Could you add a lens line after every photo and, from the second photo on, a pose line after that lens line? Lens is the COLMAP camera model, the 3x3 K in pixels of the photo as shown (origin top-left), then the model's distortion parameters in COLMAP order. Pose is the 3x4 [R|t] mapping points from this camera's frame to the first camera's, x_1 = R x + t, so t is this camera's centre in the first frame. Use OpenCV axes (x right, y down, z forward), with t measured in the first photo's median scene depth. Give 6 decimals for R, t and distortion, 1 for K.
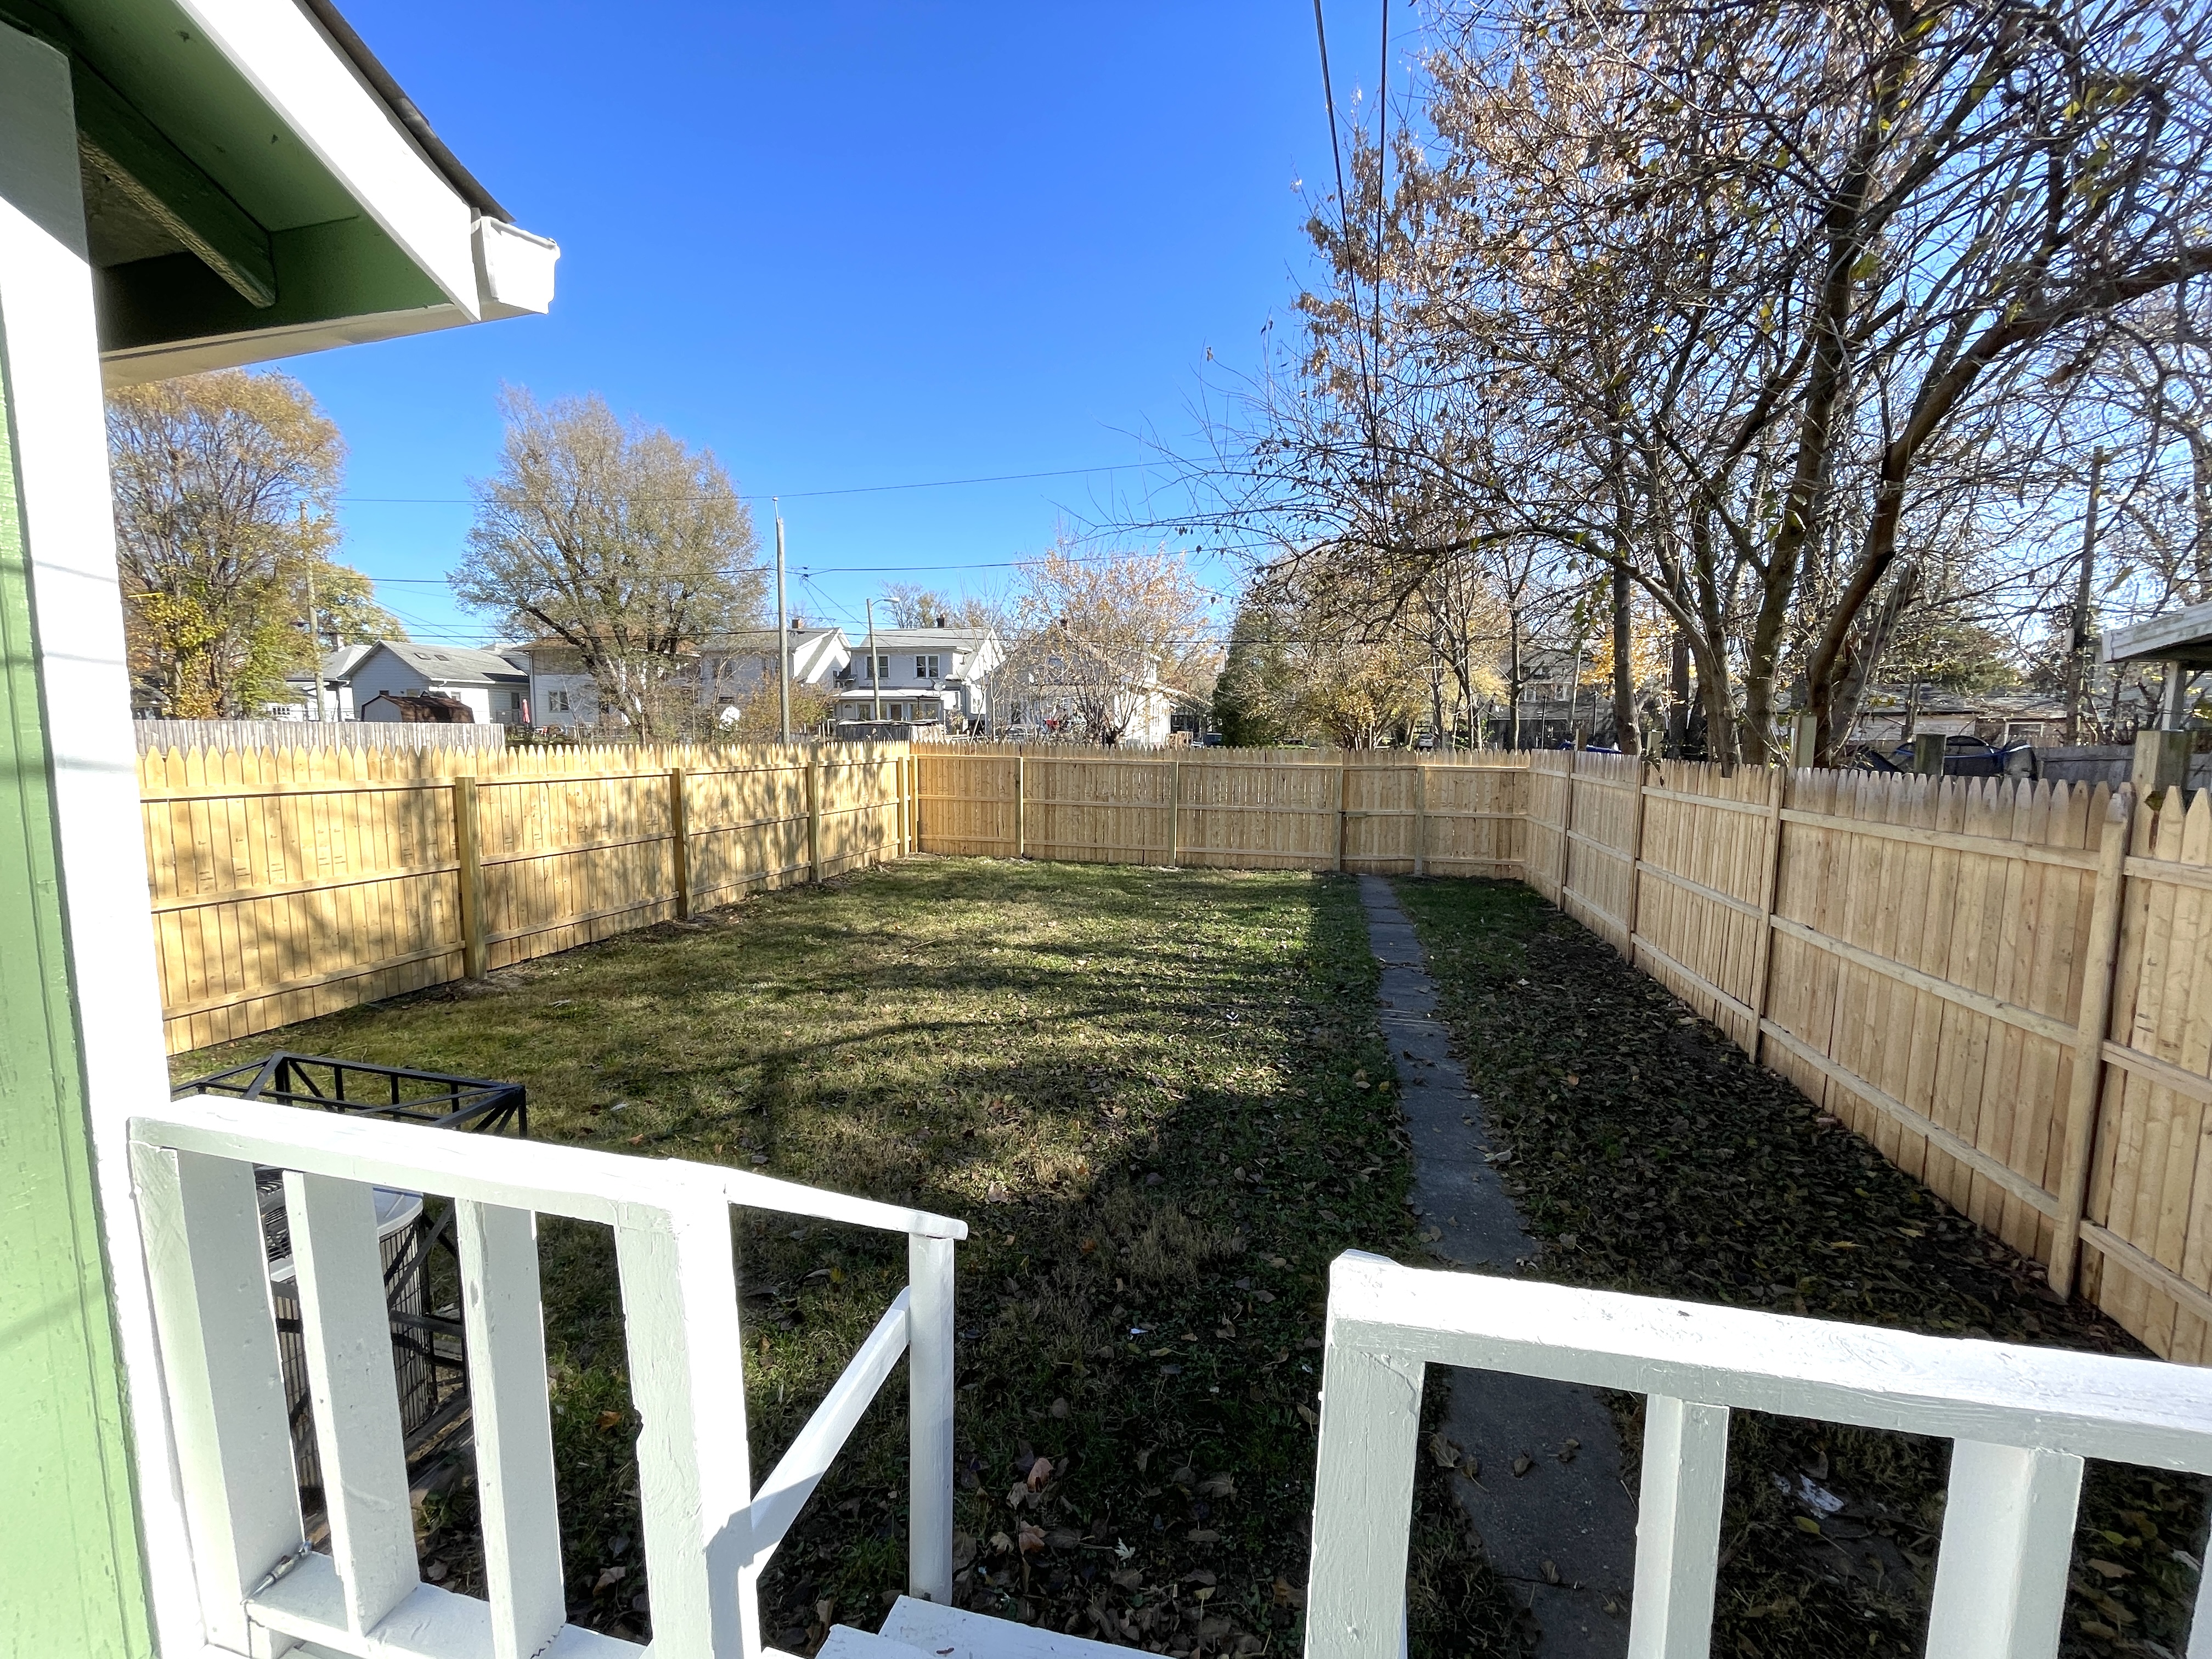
lens RADIAL K [[898.4, 0, 1102.5], [0, 898.4, 835.7], [0, 0, 1]] dist [-0.000363, 0.000507]
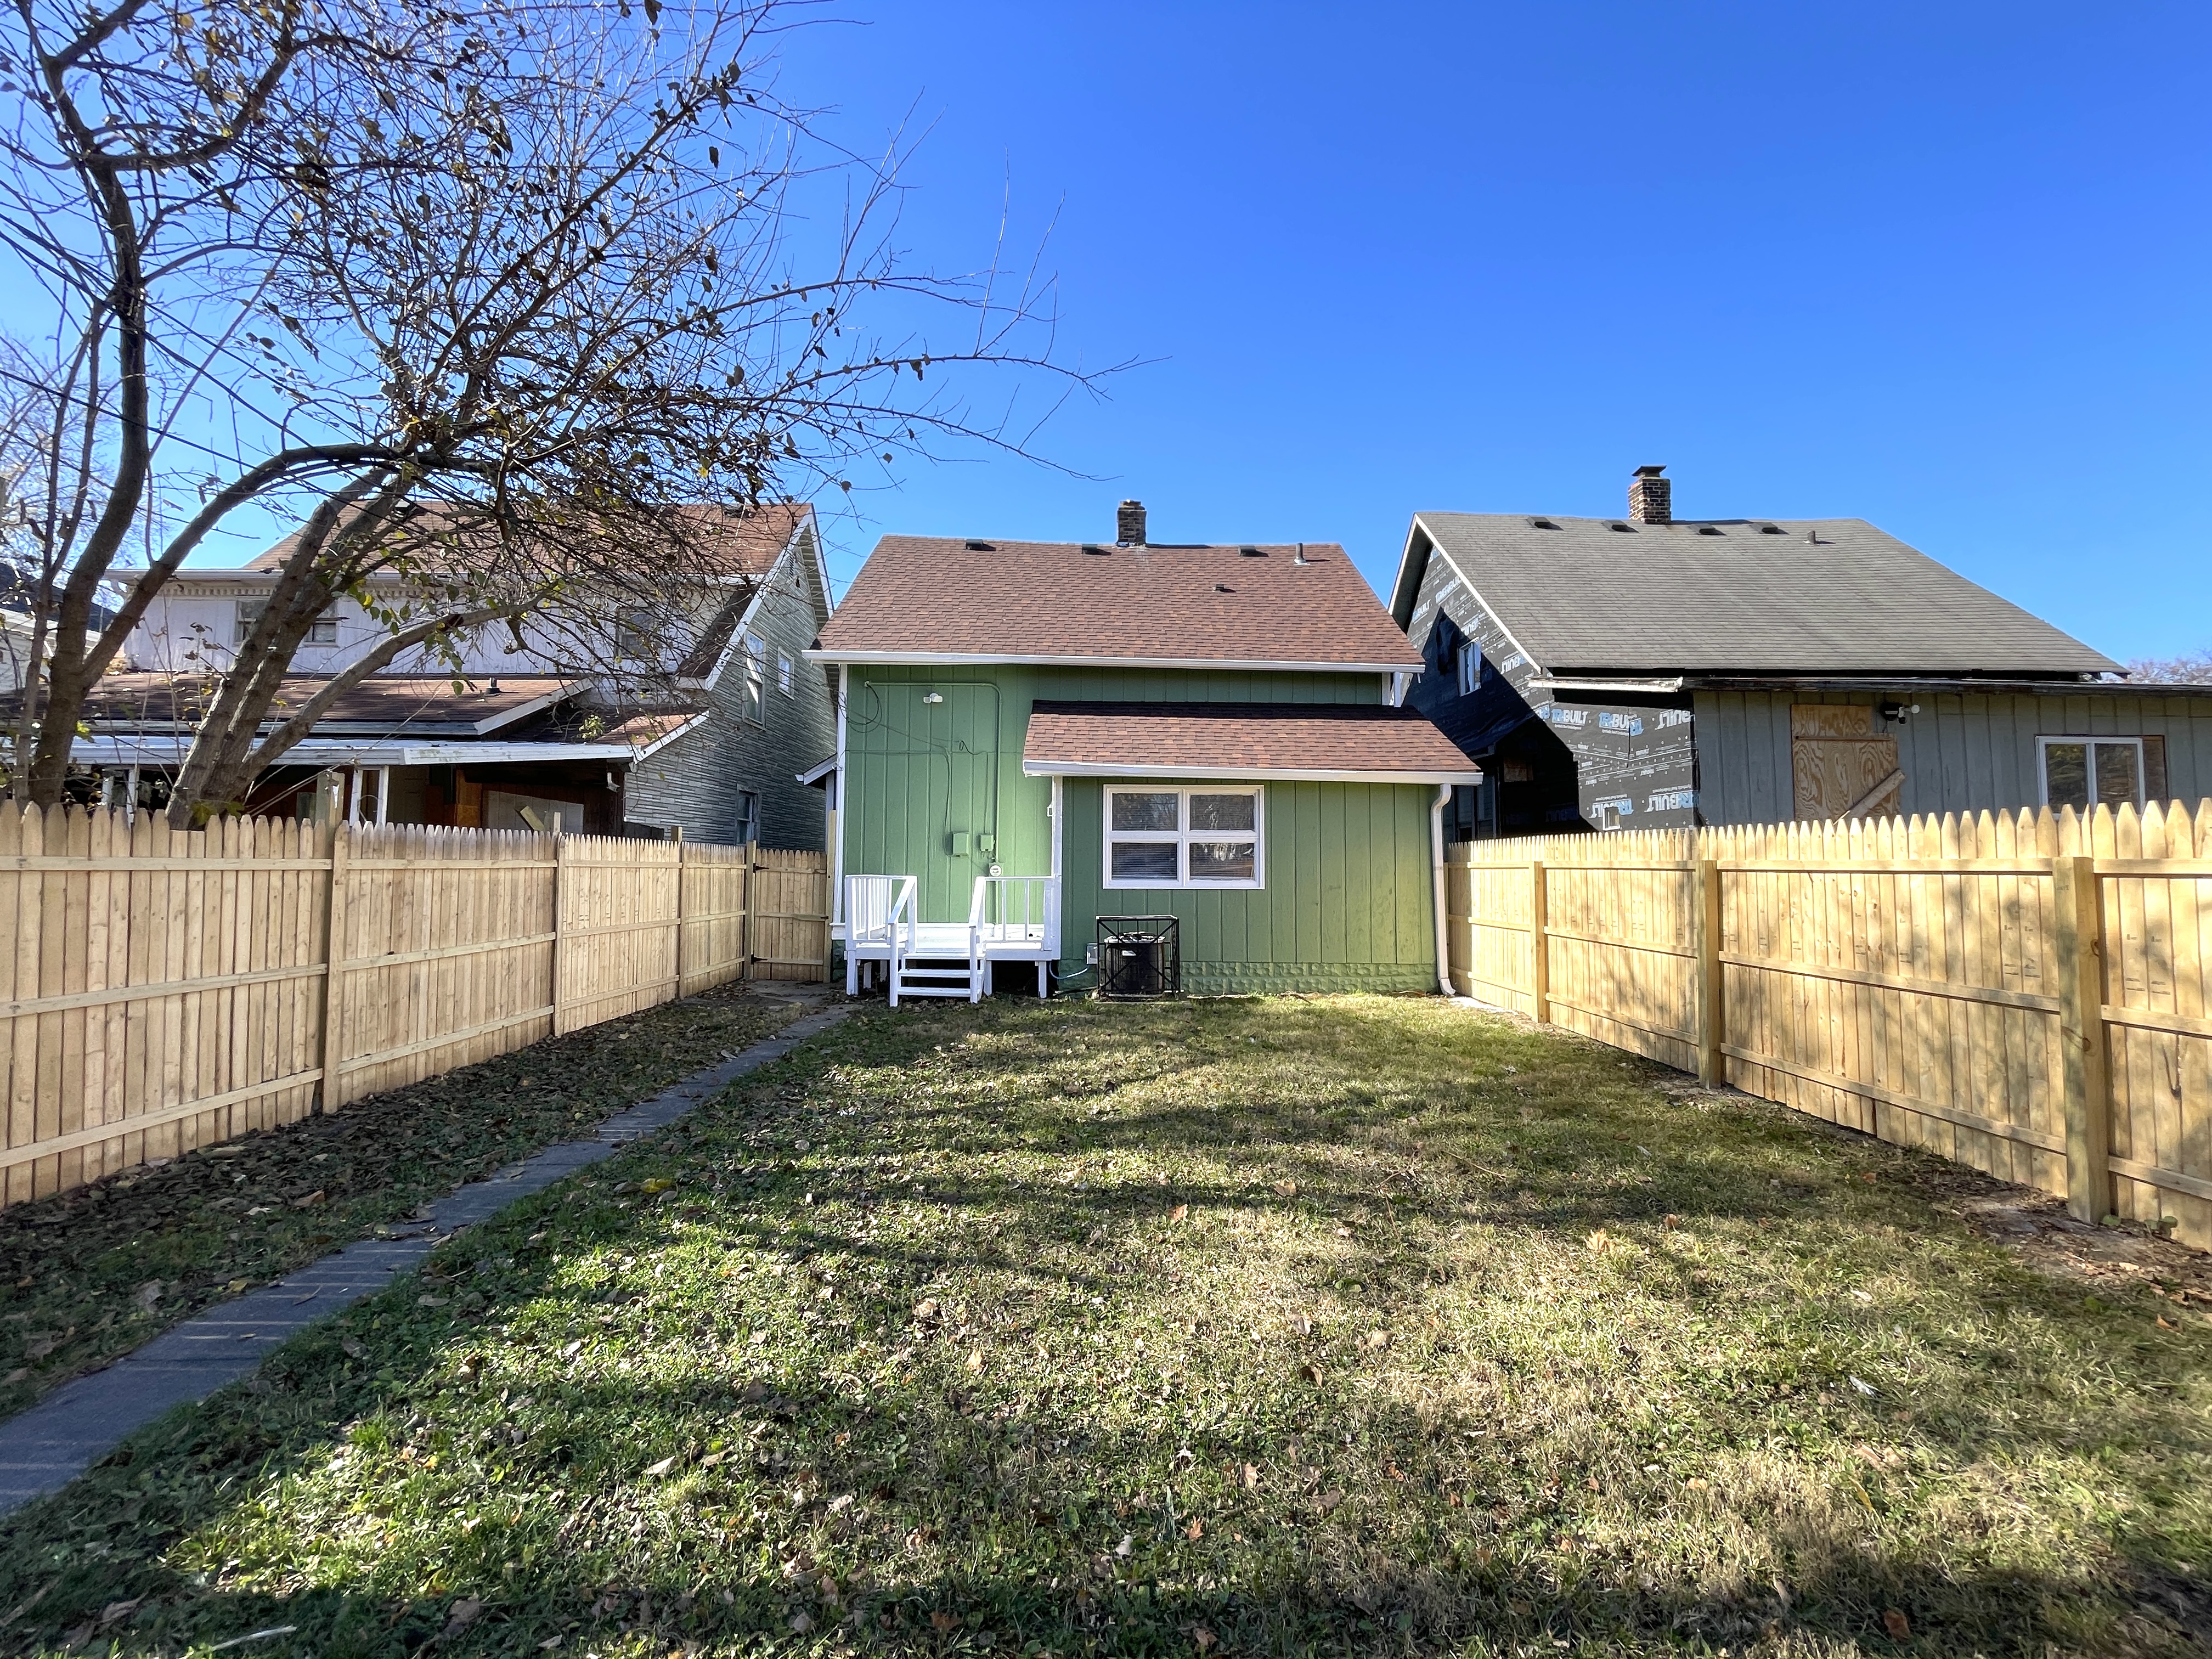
lens RADIAL K [[898.4, 0, 1109.0], [0, 898.4, 834.7], [0, 0, 1]] dist [-0.000363, 0.000507]
pose [[-0.963783, -0.022432, -0.265744, 0.118474], [-0.041828, 0.996839, 0.067551, -0.121875], [0.263388, 0.076220, -0.961674, 1.637358]]
